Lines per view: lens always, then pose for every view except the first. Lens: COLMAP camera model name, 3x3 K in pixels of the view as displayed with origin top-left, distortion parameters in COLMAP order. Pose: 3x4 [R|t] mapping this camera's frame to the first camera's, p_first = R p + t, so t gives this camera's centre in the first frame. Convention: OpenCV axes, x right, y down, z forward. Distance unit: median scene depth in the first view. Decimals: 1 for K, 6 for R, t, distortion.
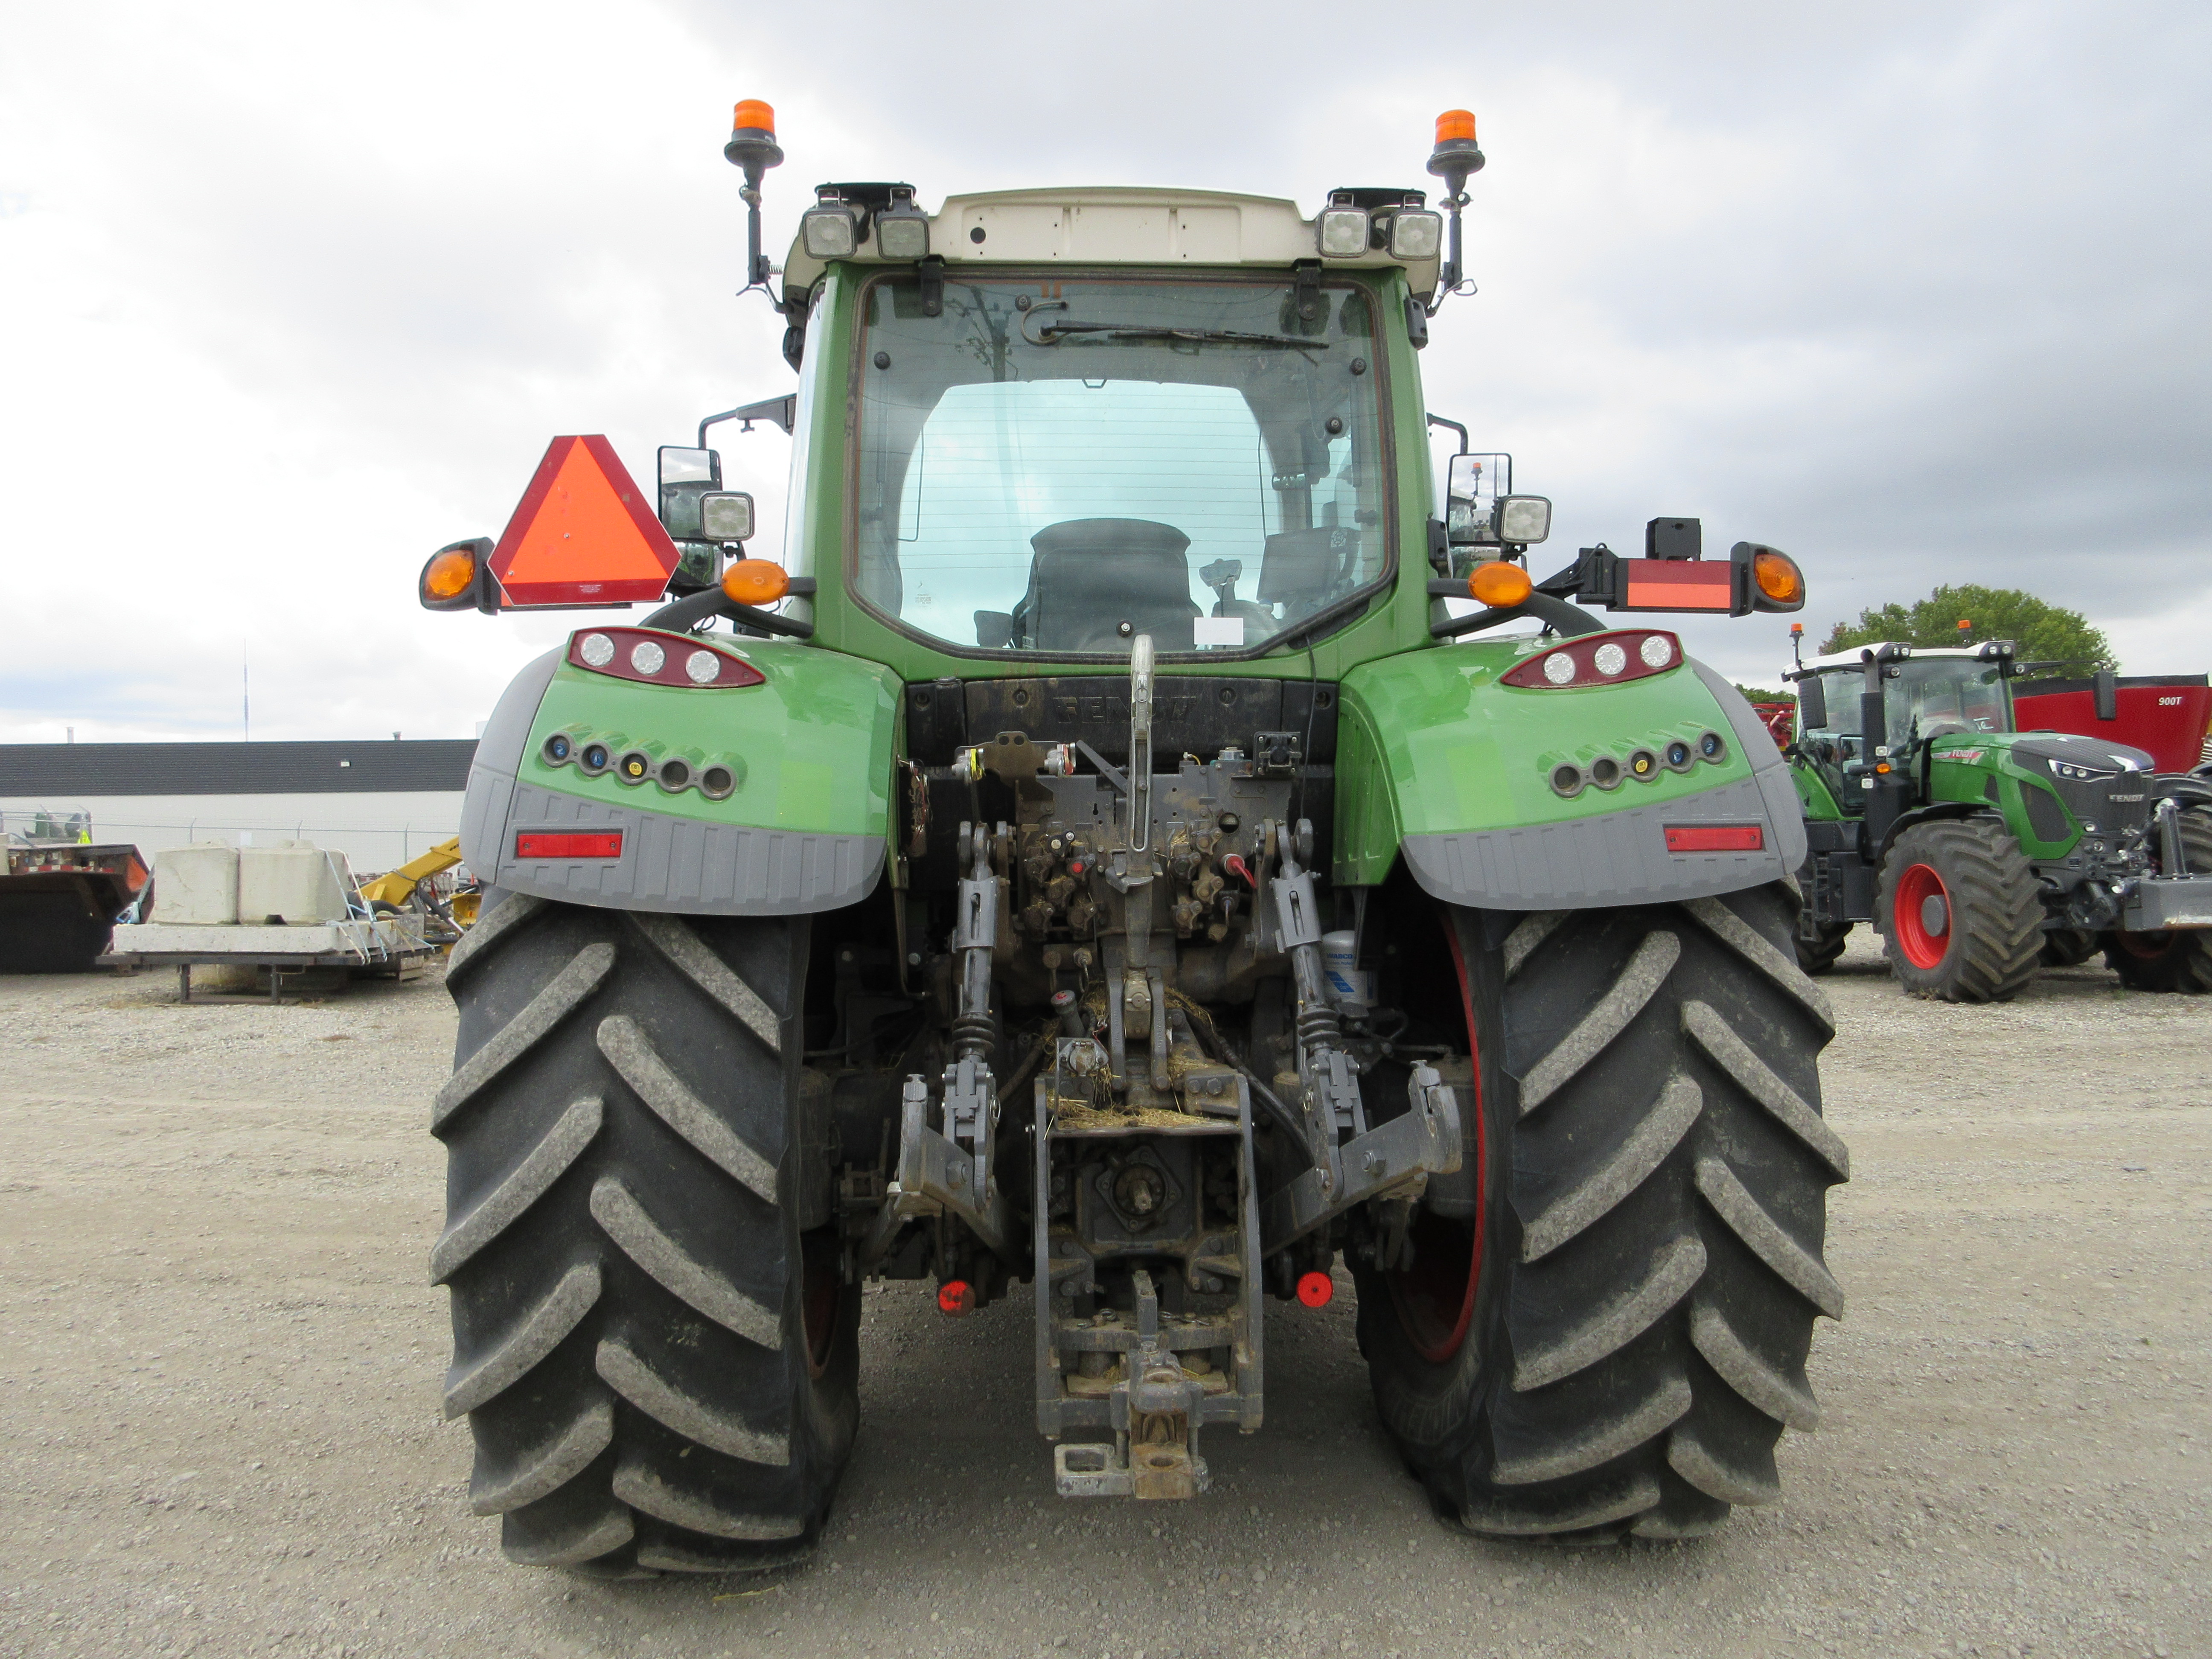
lens RADIAL K [[1607.8, 0, 1114.0], [0, 1607.8, 831.2], [0, 0, 1]] dist [0.022691, 0.005489]
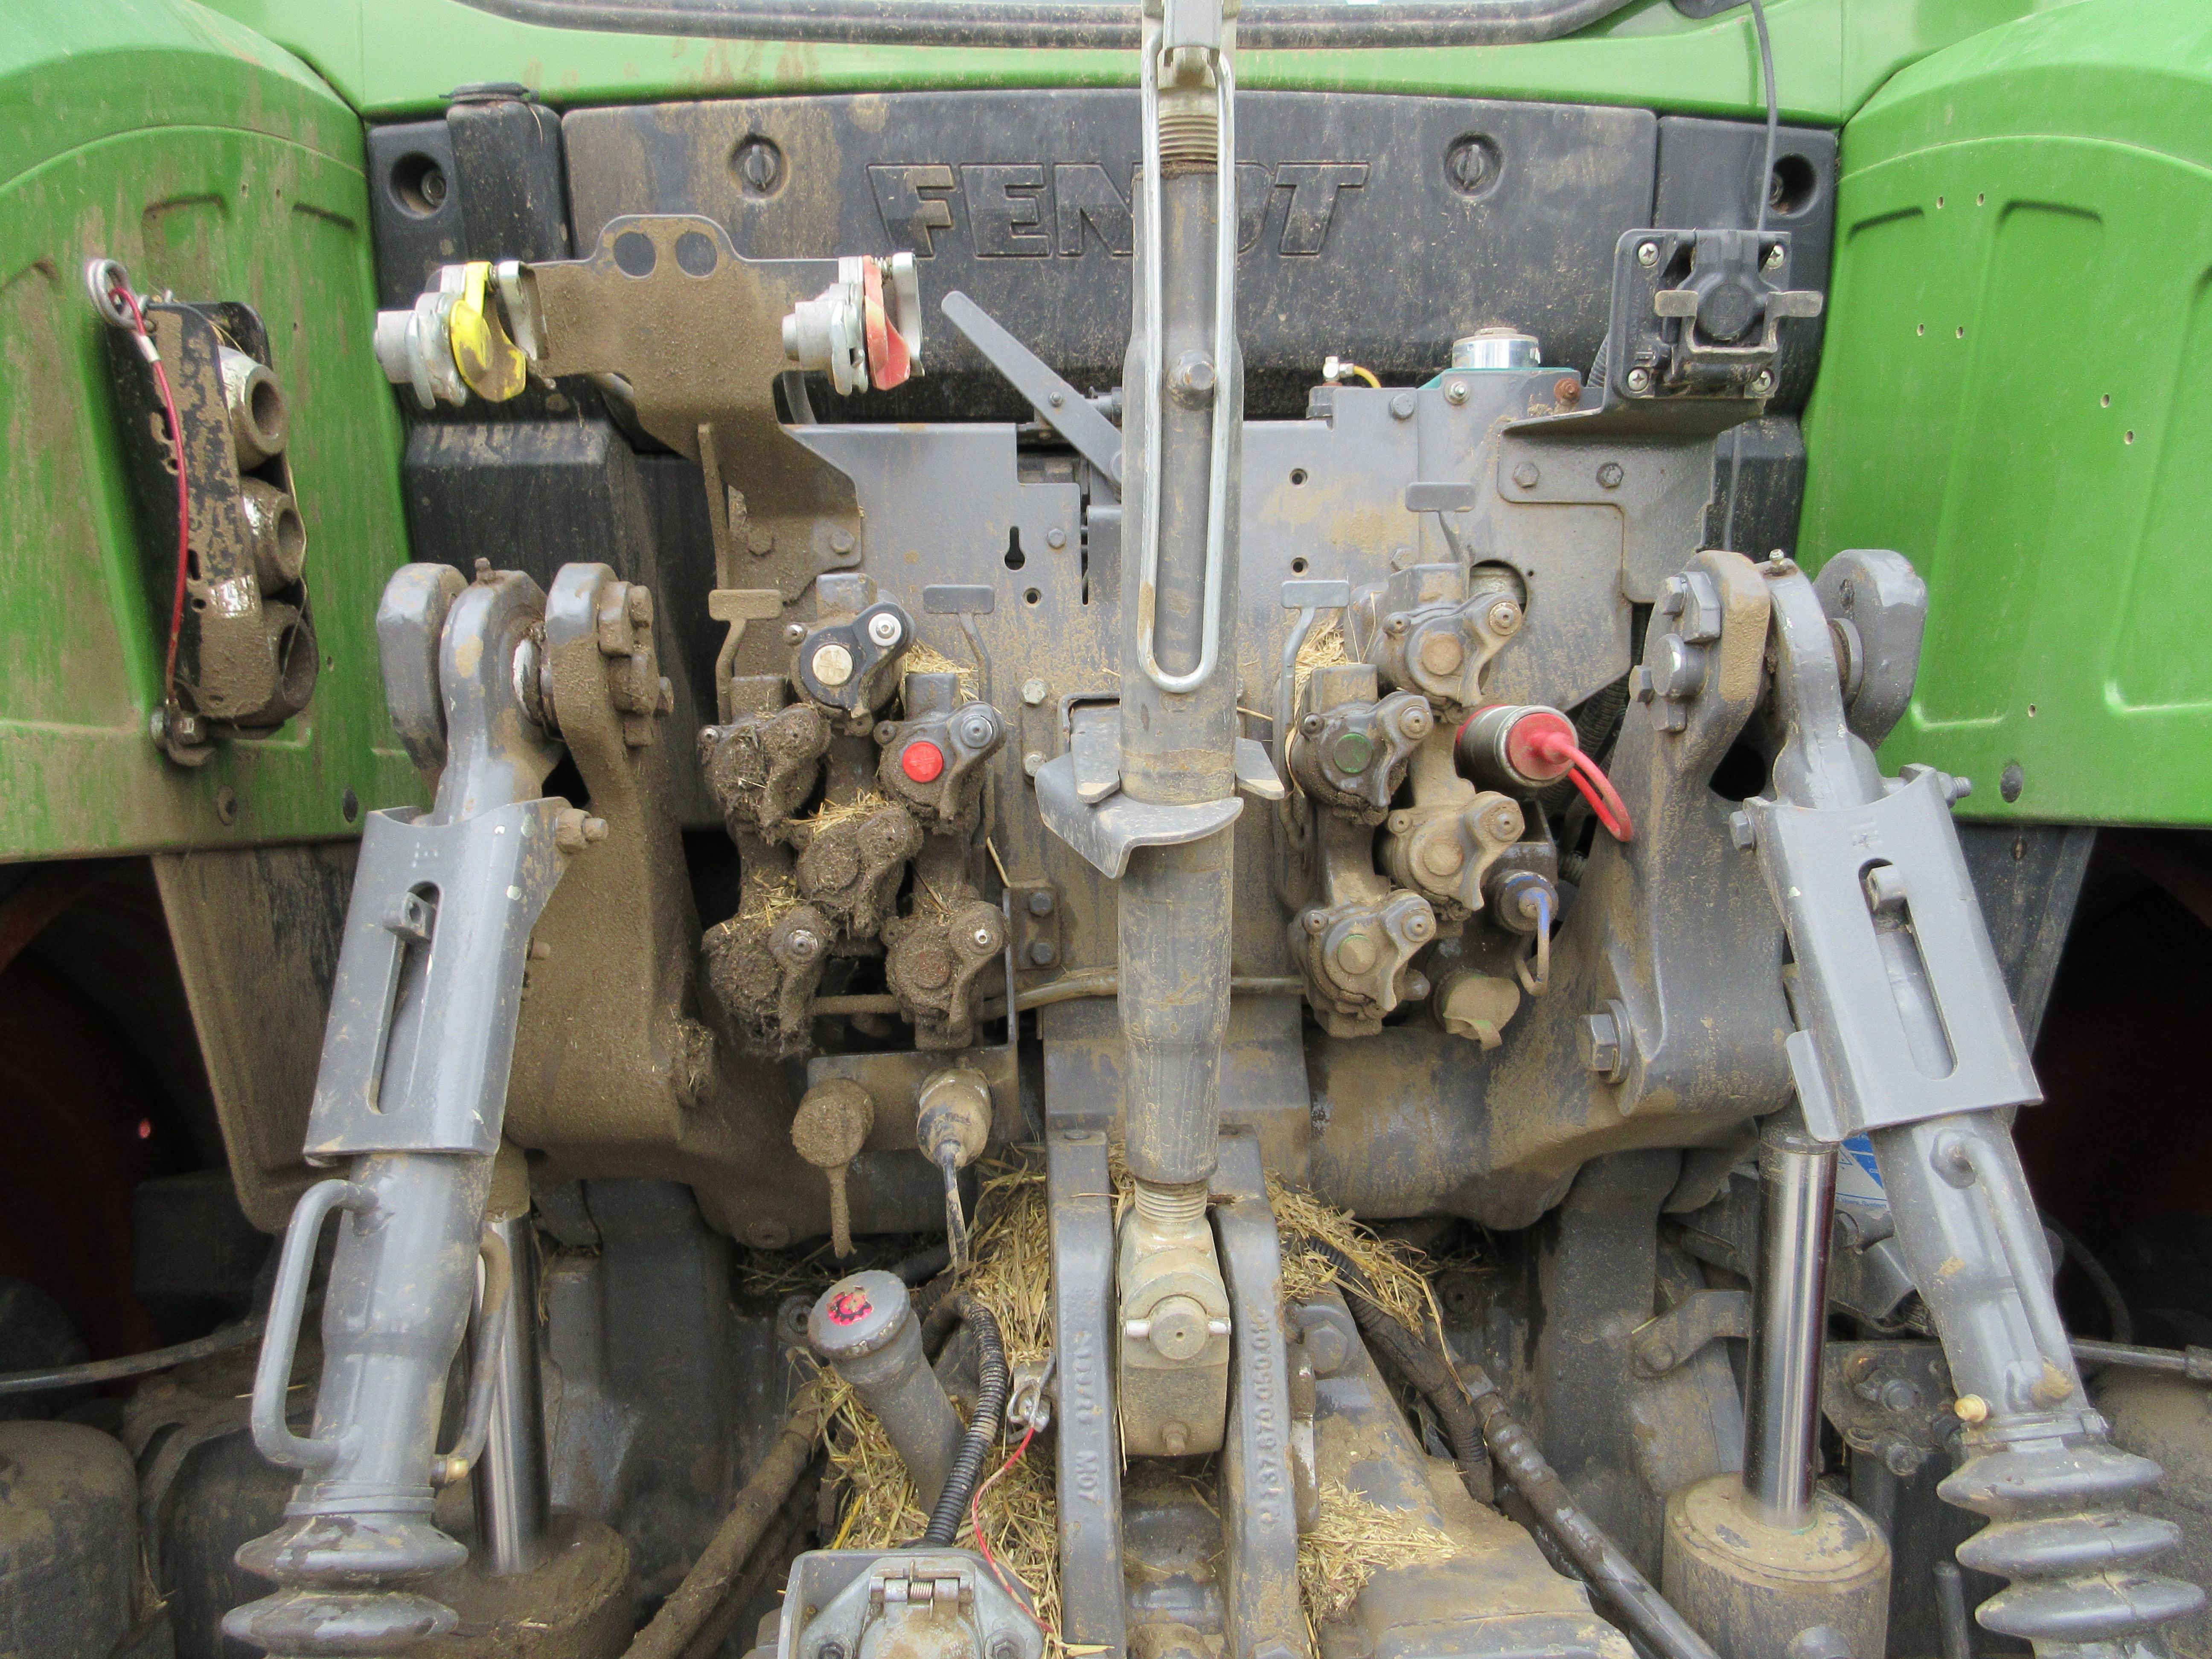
lens RADIAL K [[1607.8, 0, 1117.7], [0, 1607.8, 831.7], [0, 0, 1]] dist [0.022691, 0.005489]
pose [[0.999962, -0.004708, -0.007349, 0.008512], [0.005237, 0.997266, 0.073705, 0.015603], [0.006982, -0.073741, 0.997253, 0.755714]]
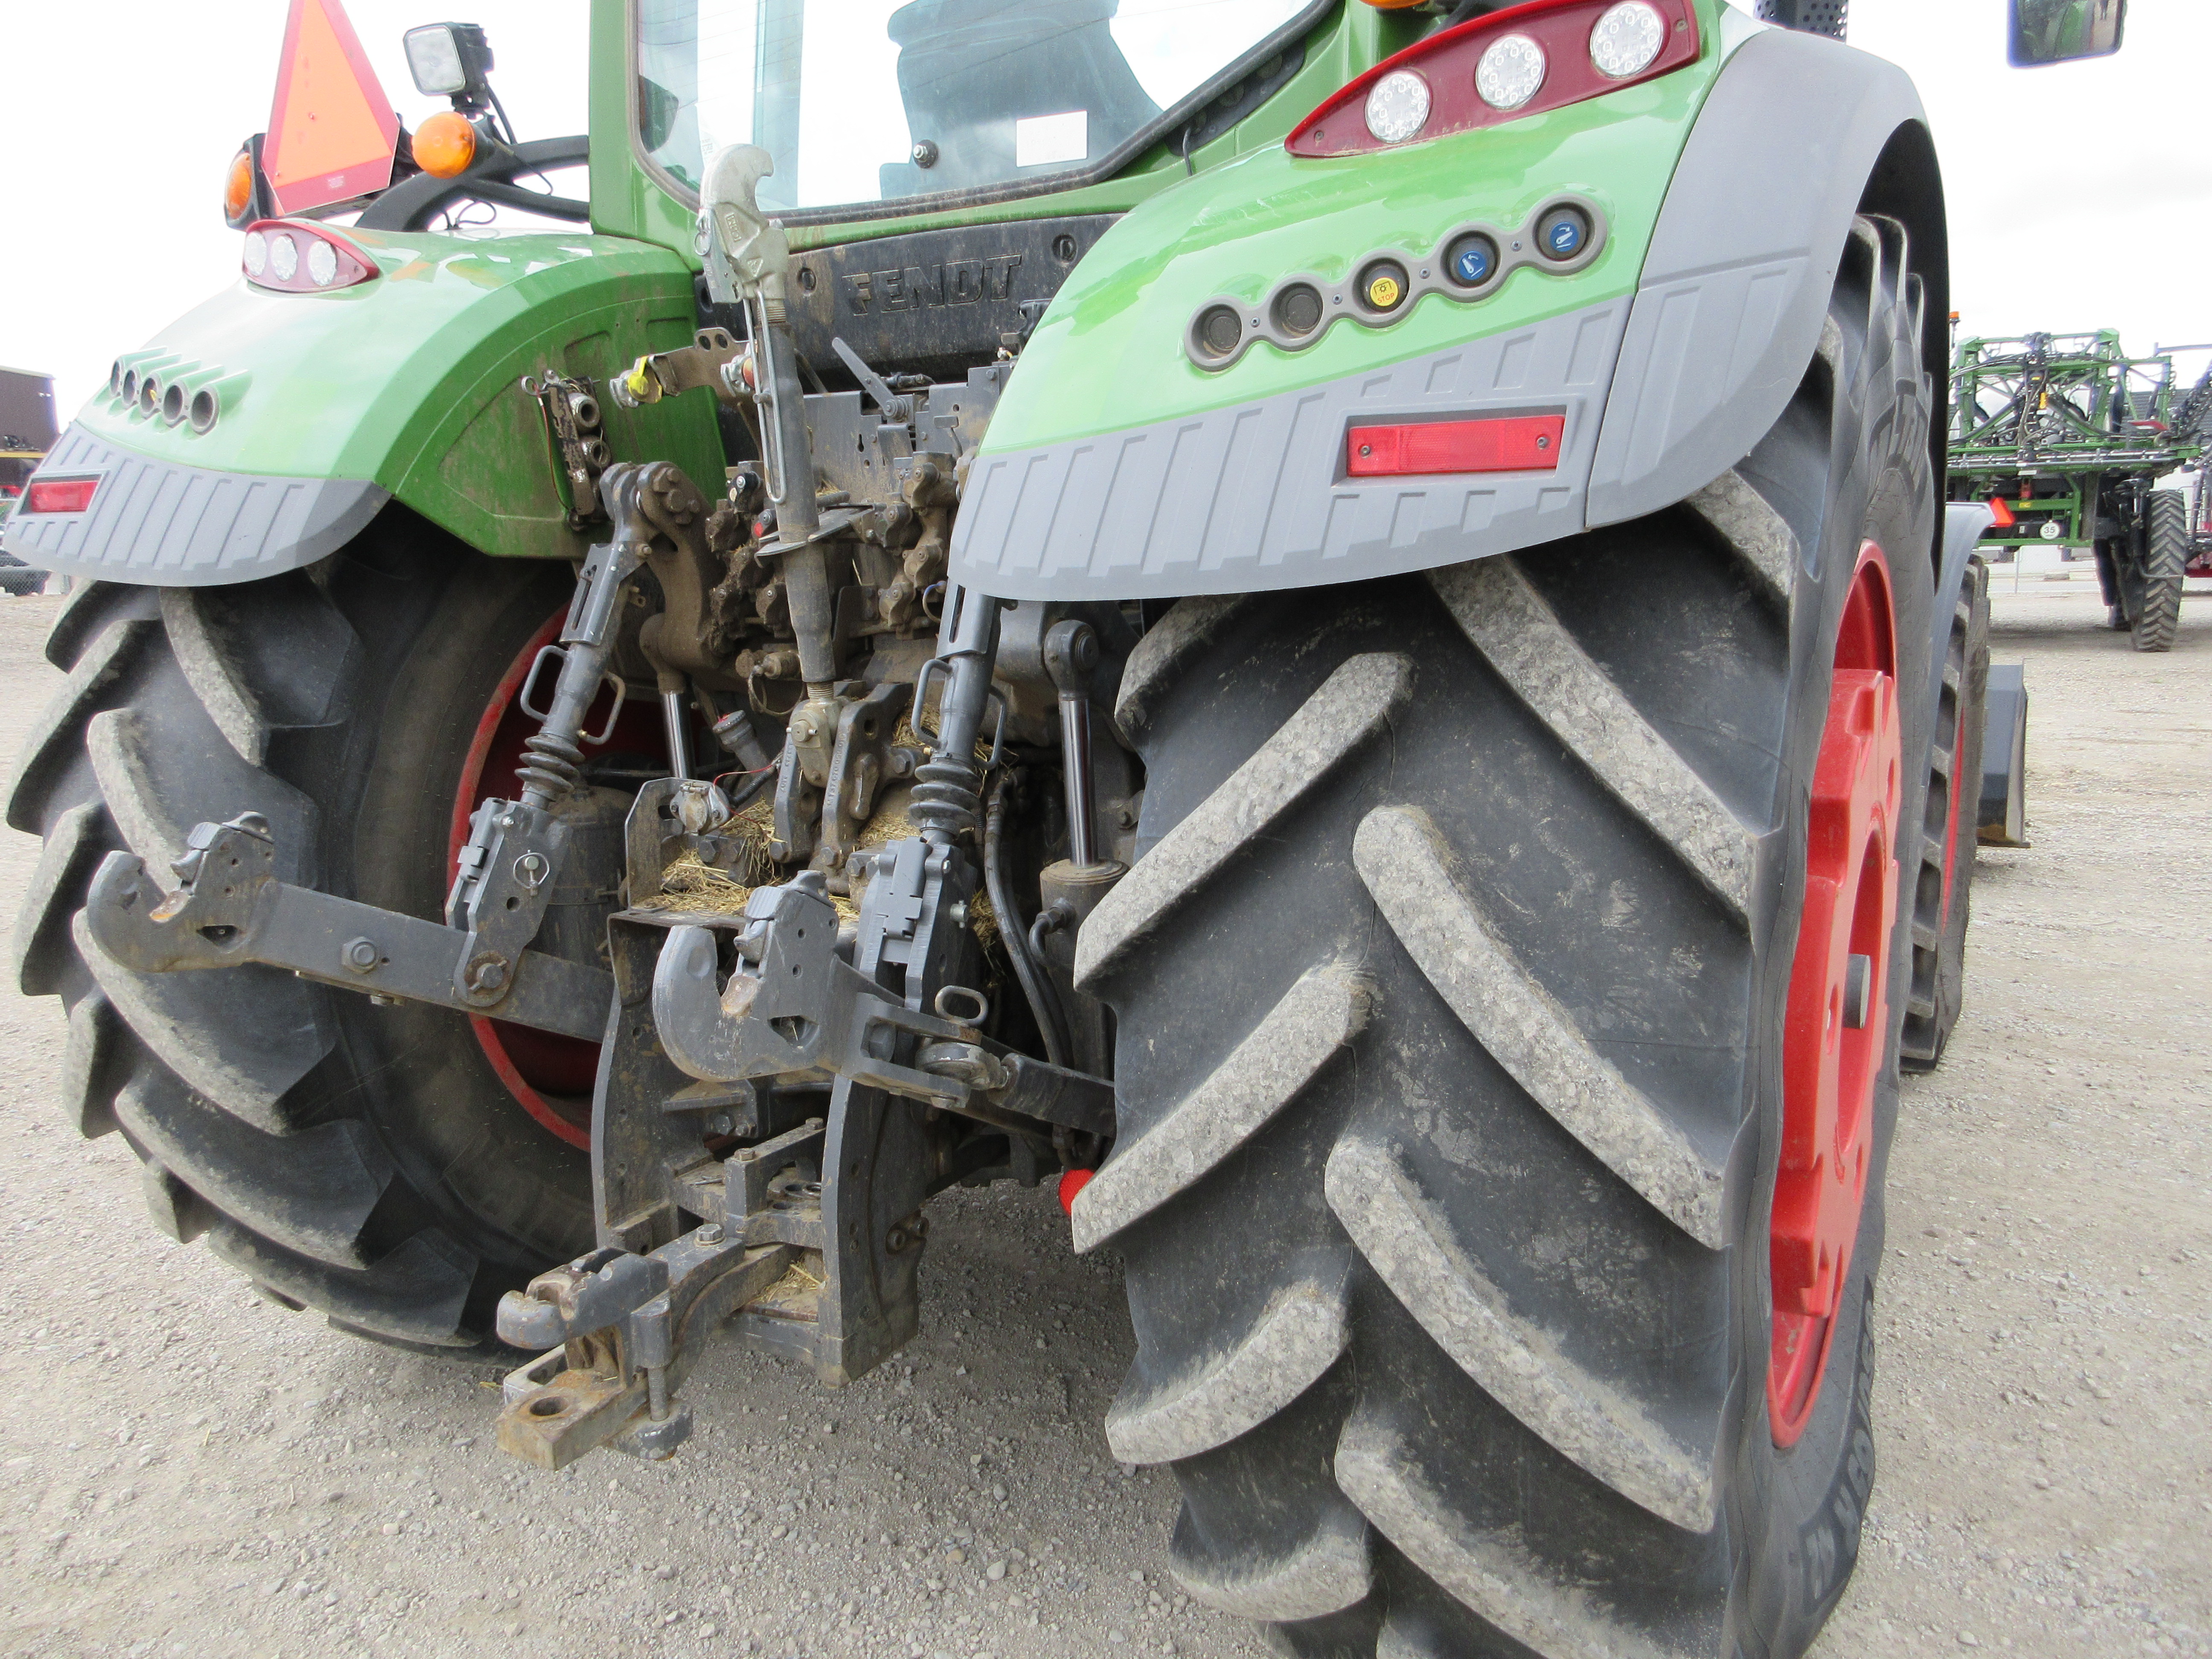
lens RADIAL K [[1607.8, 0, 1111.3], [0, 1607.8, 817.6], [0, 0, 1]] dist [0.022691, 0.005489]
pose [[0.835667, 0.091716, -0.541524, 0.477629], [0.006892, 0.984130, 0.177315, 0.022681], [0.549193, -0.151908, 0.821773, 0.506651]]
